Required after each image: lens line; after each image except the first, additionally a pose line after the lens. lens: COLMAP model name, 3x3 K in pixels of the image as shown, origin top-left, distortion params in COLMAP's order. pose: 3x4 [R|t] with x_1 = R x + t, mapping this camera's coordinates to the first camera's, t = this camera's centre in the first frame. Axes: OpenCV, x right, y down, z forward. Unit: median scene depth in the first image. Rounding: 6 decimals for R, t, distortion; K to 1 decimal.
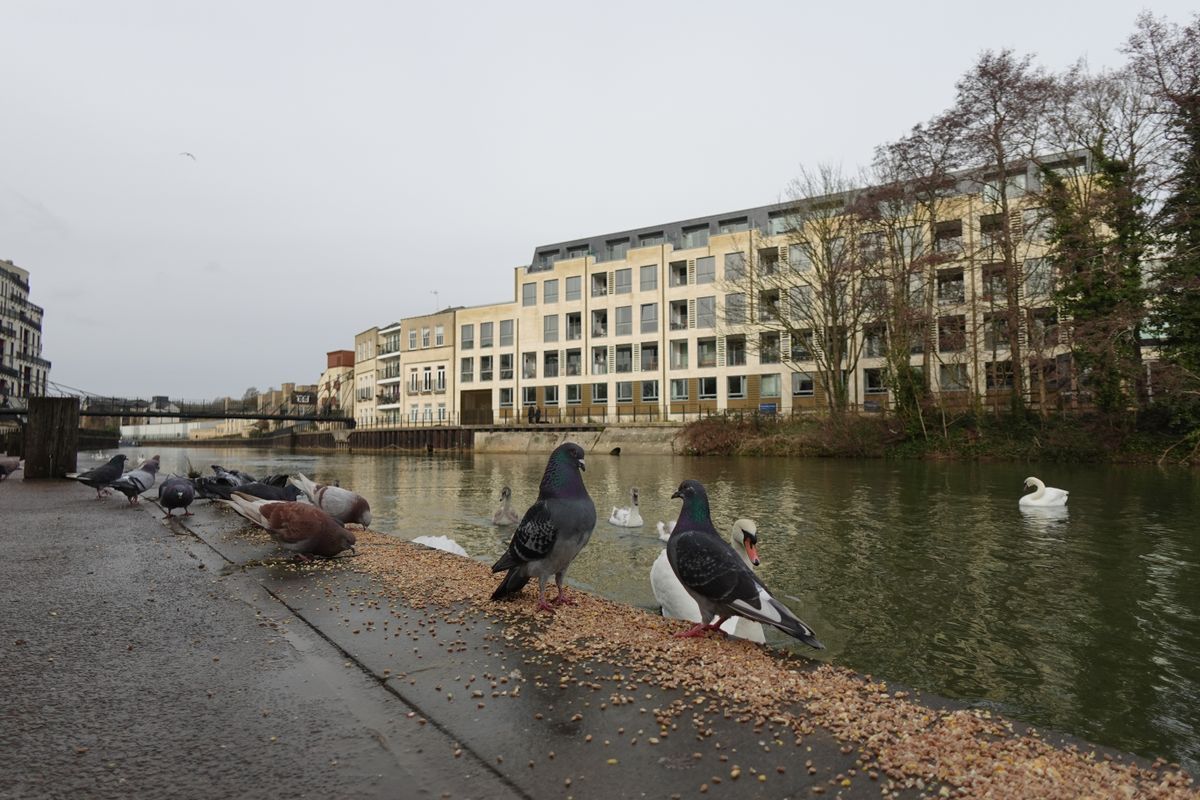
lens RADIAL K [[685.9, 0, 601.7], [0, 685.9, 399.7], [0, 0, 1]] dist [0.010142, -0.001828]
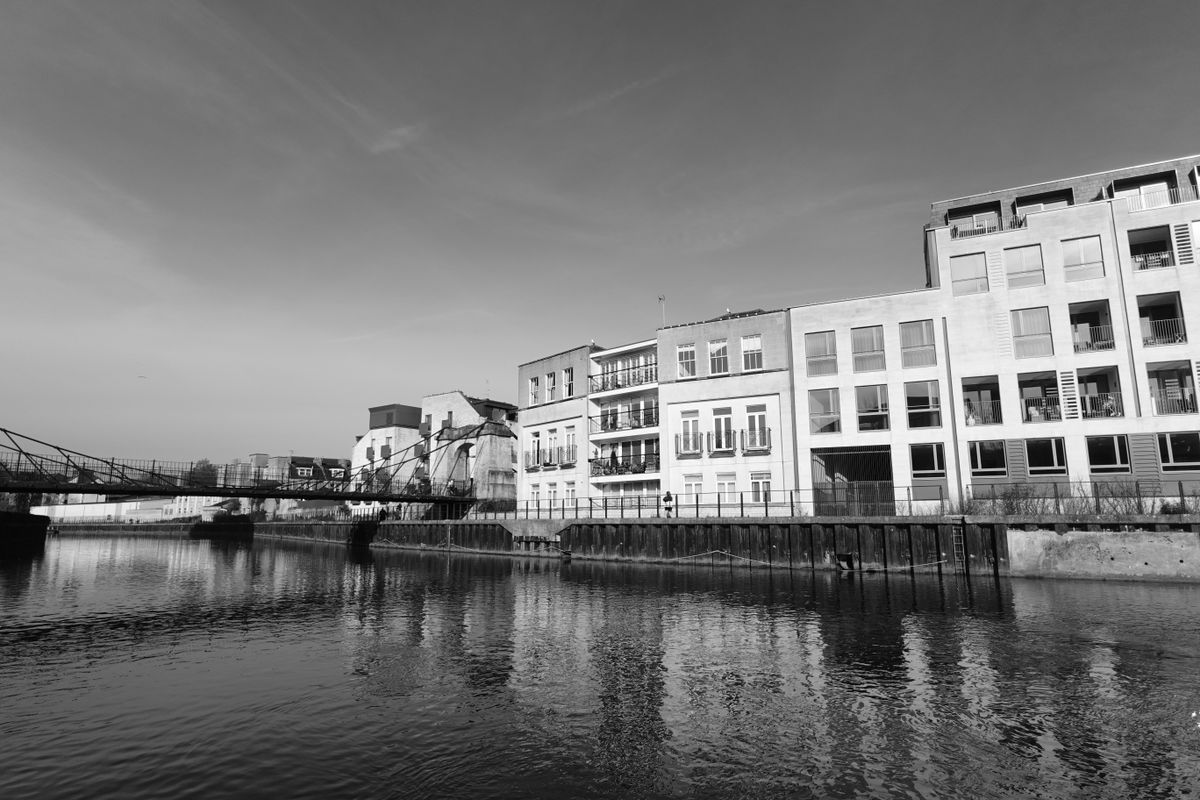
lens RADIAL K [[685.9, 0, 601.7], [0, 685.9, 399.7], [0, 0, 1]] dist [0.010142, -0.001828]
pose [[0.995403, 0.015837, 0.094453, -0.407409], [-0.004993, 0.993474, -0.113952, 0.010770], [-0.095641, 0.112956, 0.988986, 0.446057]]
